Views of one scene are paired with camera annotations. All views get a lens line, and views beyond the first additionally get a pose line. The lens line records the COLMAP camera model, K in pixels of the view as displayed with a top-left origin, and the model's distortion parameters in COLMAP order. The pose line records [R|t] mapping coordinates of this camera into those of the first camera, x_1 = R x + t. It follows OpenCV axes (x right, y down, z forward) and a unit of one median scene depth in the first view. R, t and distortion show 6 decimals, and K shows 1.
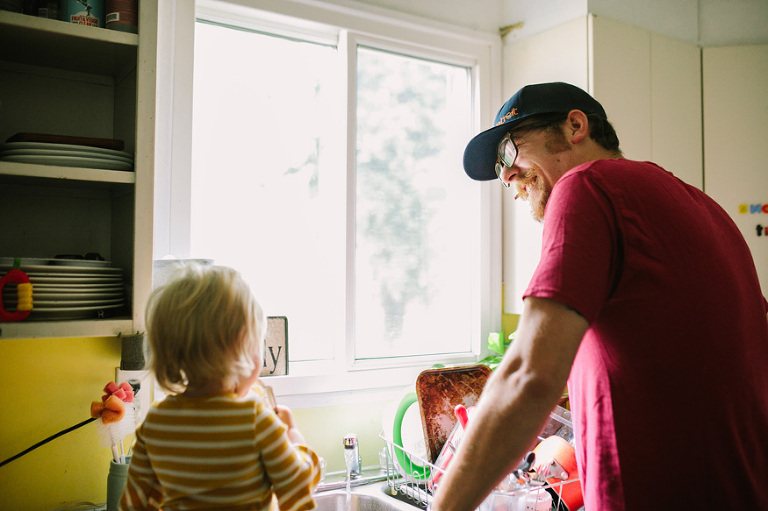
lens RADIAL K [[741.2, 0, 386.3], [0, 741.2, 255.2], [0, 0, 1]] dist [-0.011069, 0.000000]
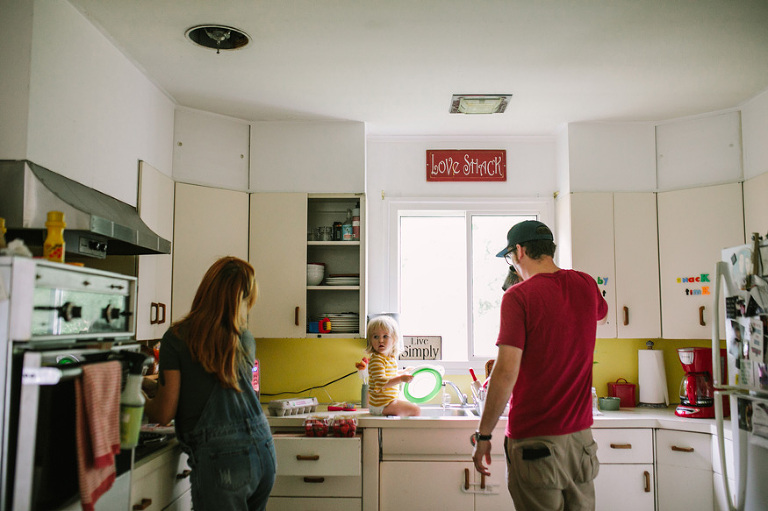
lens RADIAL K [[741.2, 0, 384.1], [0, 741.2, 255.9], [0, 0, 1]] dist [-0.011069, 0.000000]
pose [[0.833291, -0.049156, -0.550645, 1.470635], [0.023149, 0.998268, -0.054084, -0.067670], [0.552350, 0.032321, 0.832986, -1.543897]]
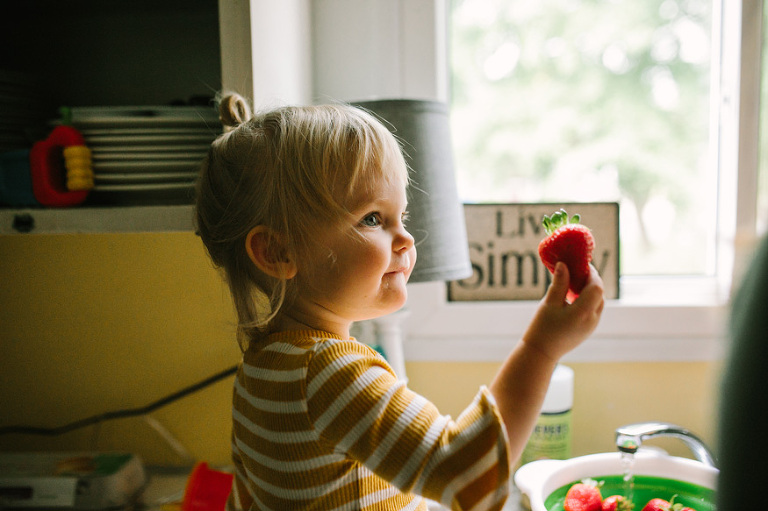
lens RADIAL K [[741.2, 0, 387.5], [0, 741.2, 255.3], [0, 0, 1]] dist [-0.011069, 0.000000]
pose [[0.798954, 0.056104, -0.598770, 0.102341], [0.041415, 0.988142, 0.147849, 0.044528], [0.599965, -0.142922, 0.787156, 0.607358]]
